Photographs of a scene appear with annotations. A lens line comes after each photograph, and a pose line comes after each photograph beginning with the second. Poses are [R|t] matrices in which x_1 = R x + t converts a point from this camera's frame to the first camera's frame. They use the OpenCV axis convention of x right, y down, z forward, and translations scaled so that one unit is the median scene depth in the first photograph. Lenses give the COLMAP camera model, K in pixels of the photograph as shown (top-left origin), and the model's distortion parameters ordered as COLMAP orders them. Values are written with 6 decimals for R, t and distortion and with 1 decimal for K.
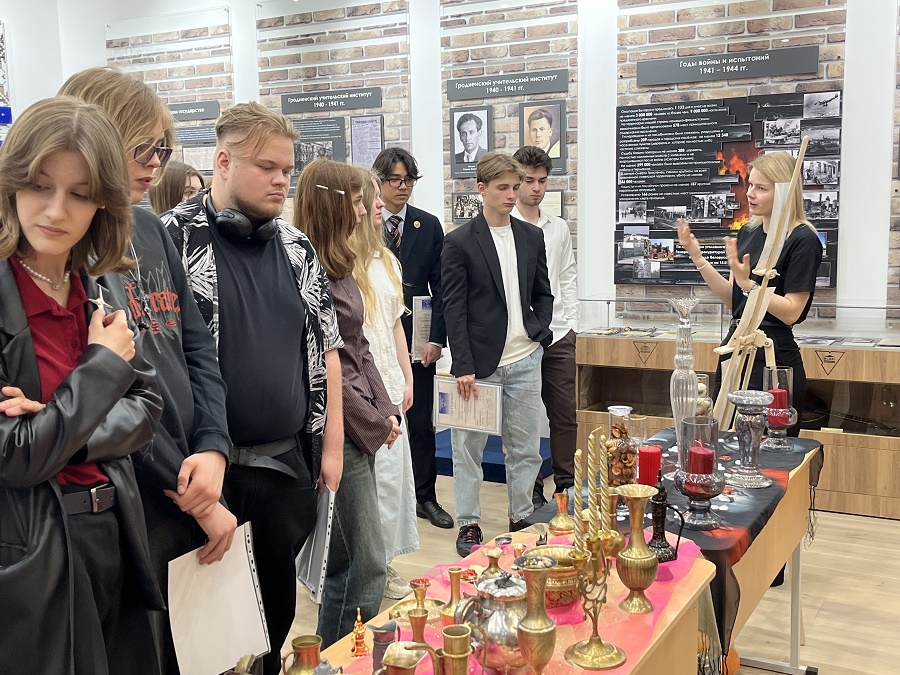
lens RADIAL K [[1020.8, 0, 448.5], [0, 1020.8, 336.5], [0, 0, 1]] dist [-0.023217, 0.000000]
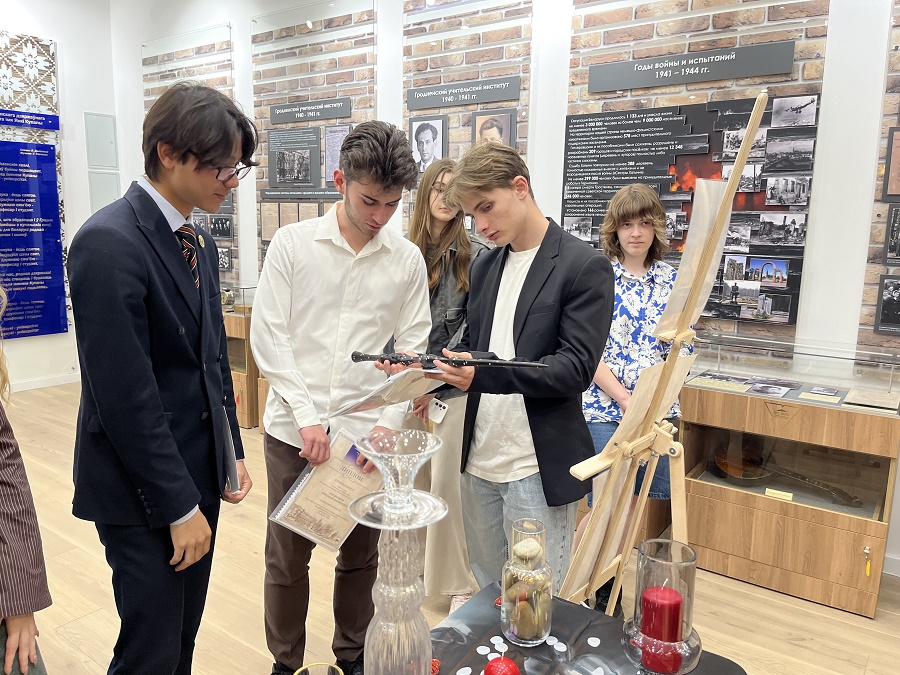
lens RADIAL K [[680.3, 0, 450.6], [0, 680.3, 339.0], [0, 0, 1]] dist [0.008235, -0.036107]
pose [[0.994966, 0.047761, -0.088095, 0.126111], [-0.042476, 0.997238, 0.060920, -0.053825], [0.090762, -0.056871, 0.994247, 0.357842]]
